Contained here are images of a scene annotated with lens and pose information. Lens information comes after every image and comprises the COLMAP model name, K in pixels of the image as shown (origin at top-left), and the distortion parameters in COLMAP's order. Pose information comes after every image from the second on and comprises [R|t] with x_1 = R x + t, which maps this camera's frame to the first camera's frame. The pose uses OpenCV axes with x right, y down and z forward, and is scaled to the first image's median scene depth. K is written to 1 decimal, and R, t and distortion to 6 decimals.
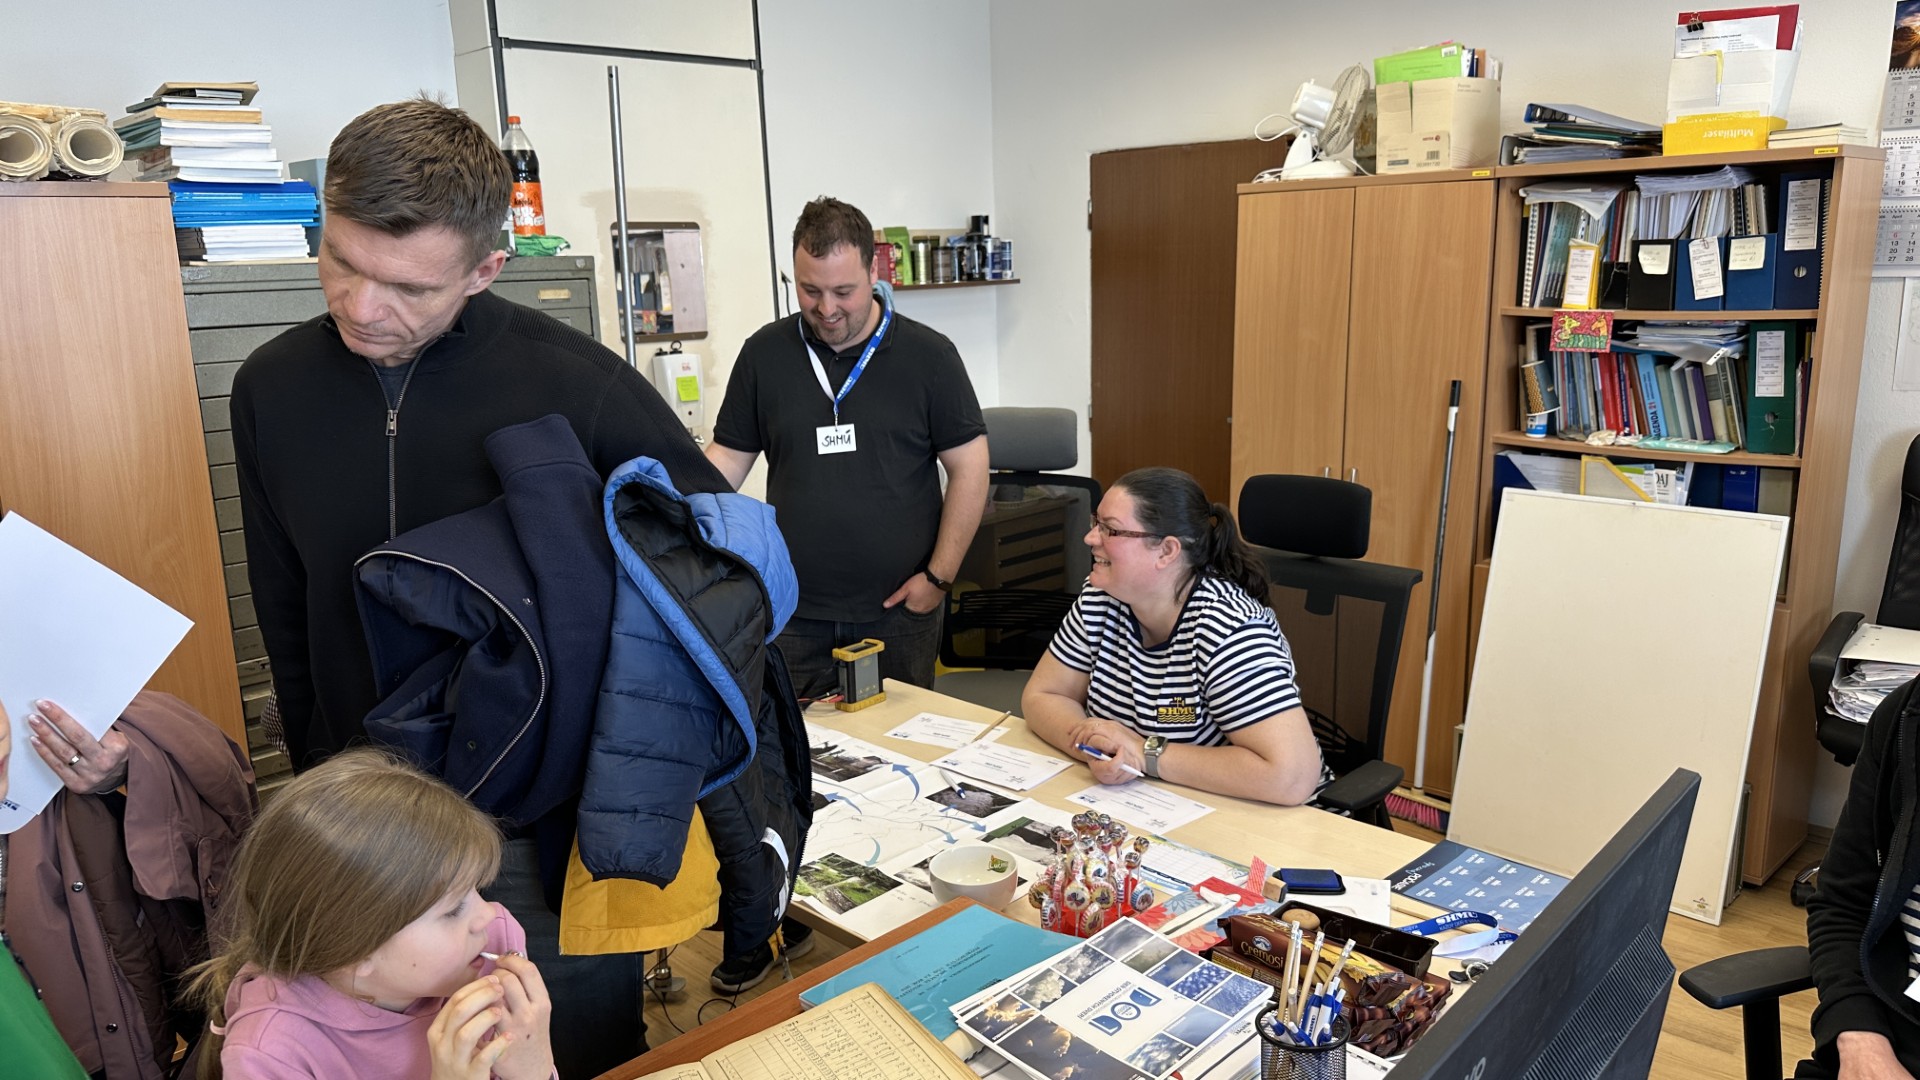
lens RADIAL K [[1329.0, 0, 953.2], [0, 1329.0, 556.6], [0, 0, 1]] dist [0.045552, -0.048188]
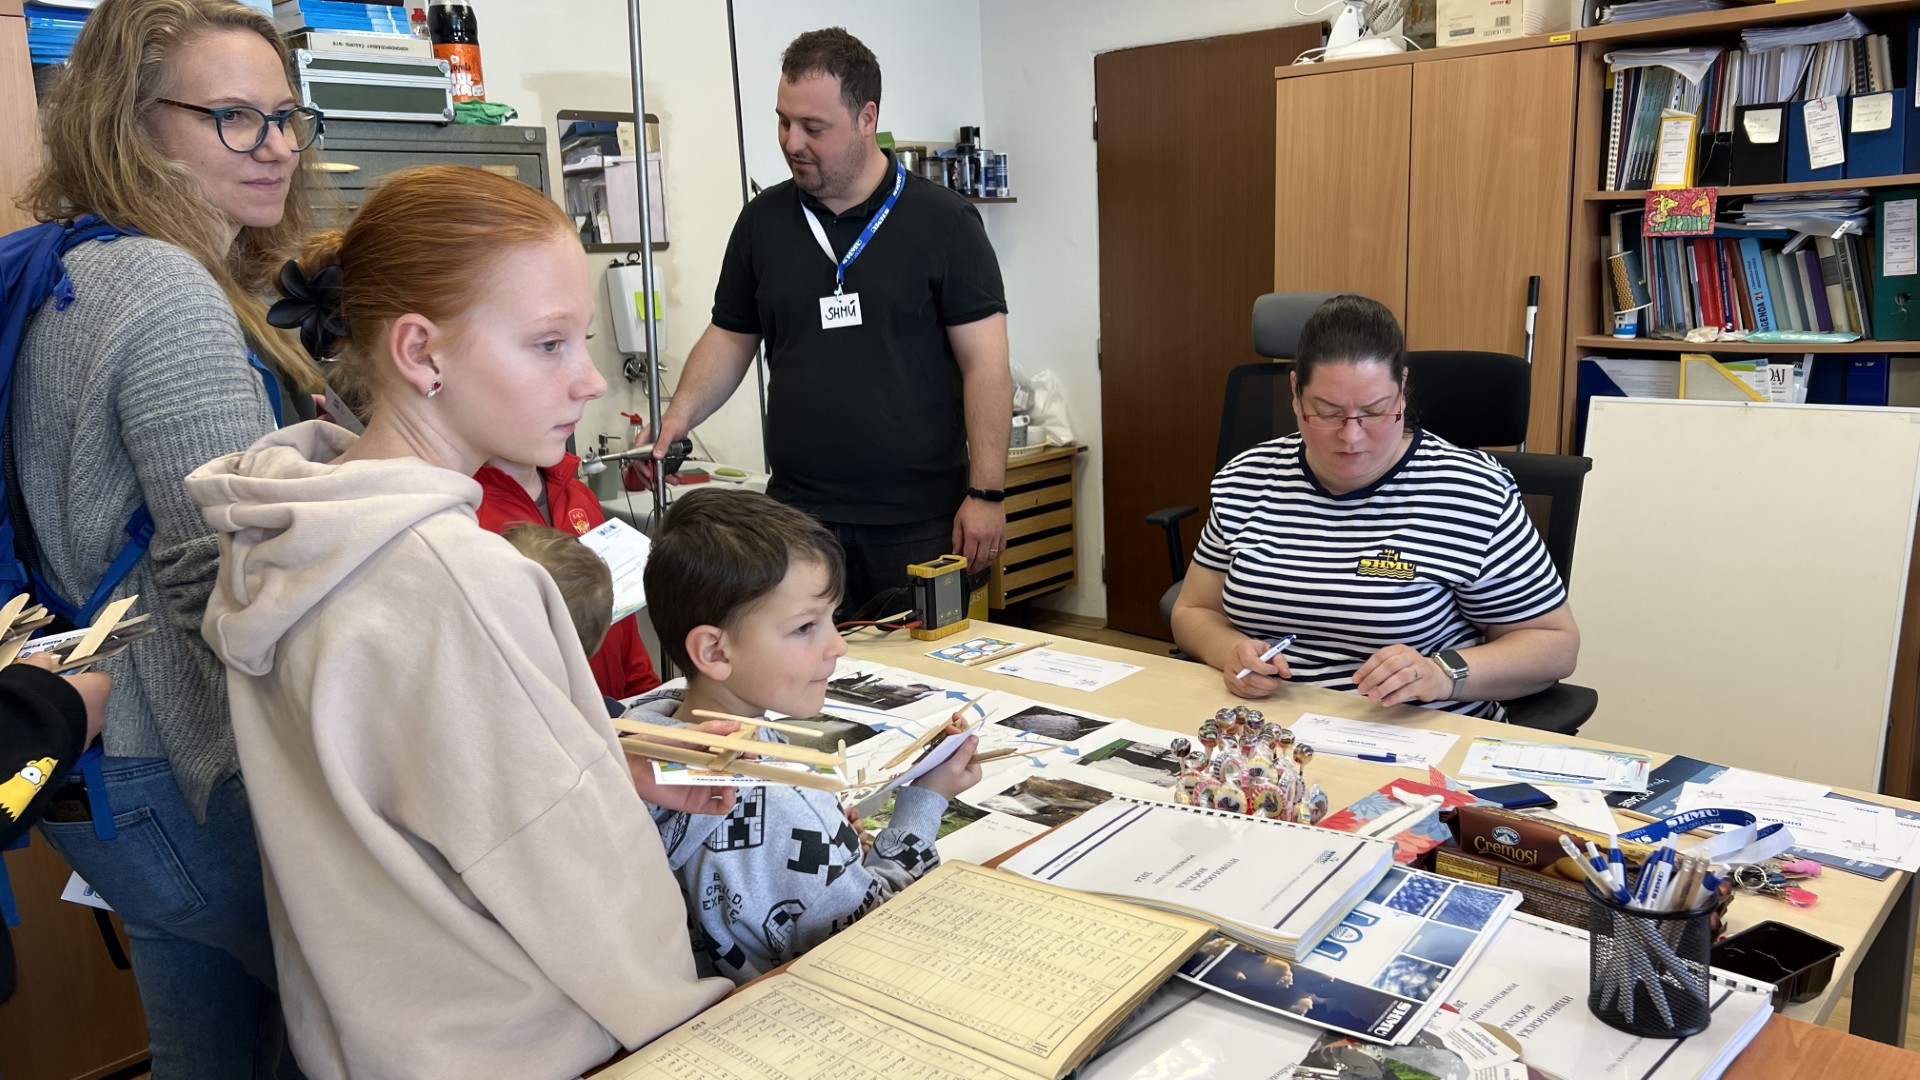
lens RADIAL K [[1429.8, 0, 977.8], [0, 1429.8, 540.0], [0, 0, 1]] dist [0.035034, -0.026548]
pose [[0.998362, -0.021517, 0.053016, -0.049690], [0.022434, 0.999608, -0.016769, 0.055519], [-0.052635, 0.017930, 0.998453, 0.083689]]
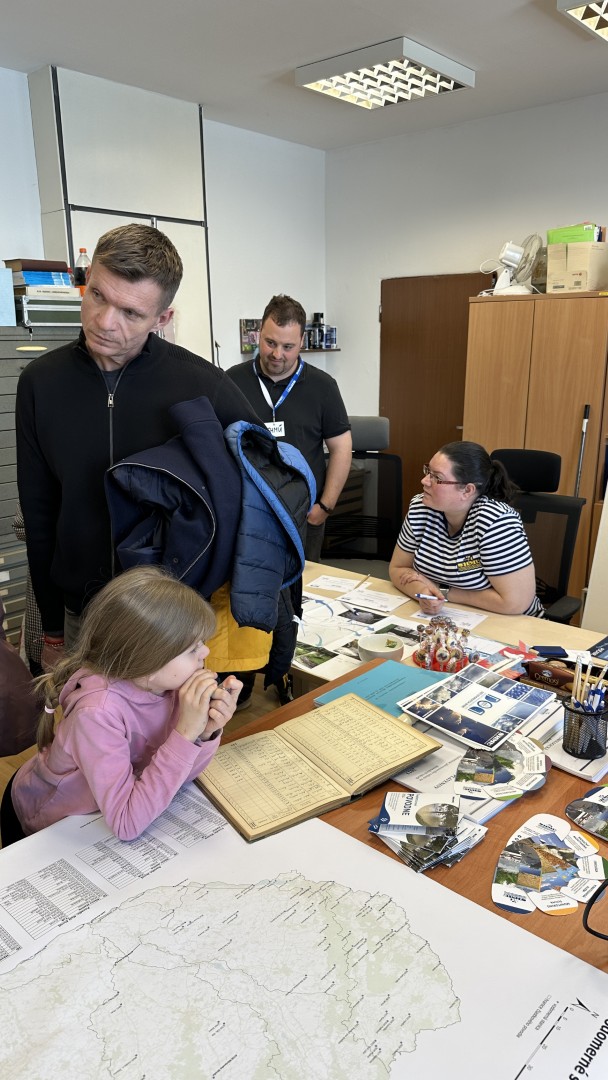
lens RADIAL K [[747.6, 0, 308.1], [0, 747.6, 531.4], [0, 0, 1]] dist [0.045552, -0.048188]
pose [[0.998336, 0.005000, 0.057450, -0.082123], [-0.006387, 0.999692, 0.023984, 0.024859], [-0.057312, -0.024311, 0.998060, -0.036006]]
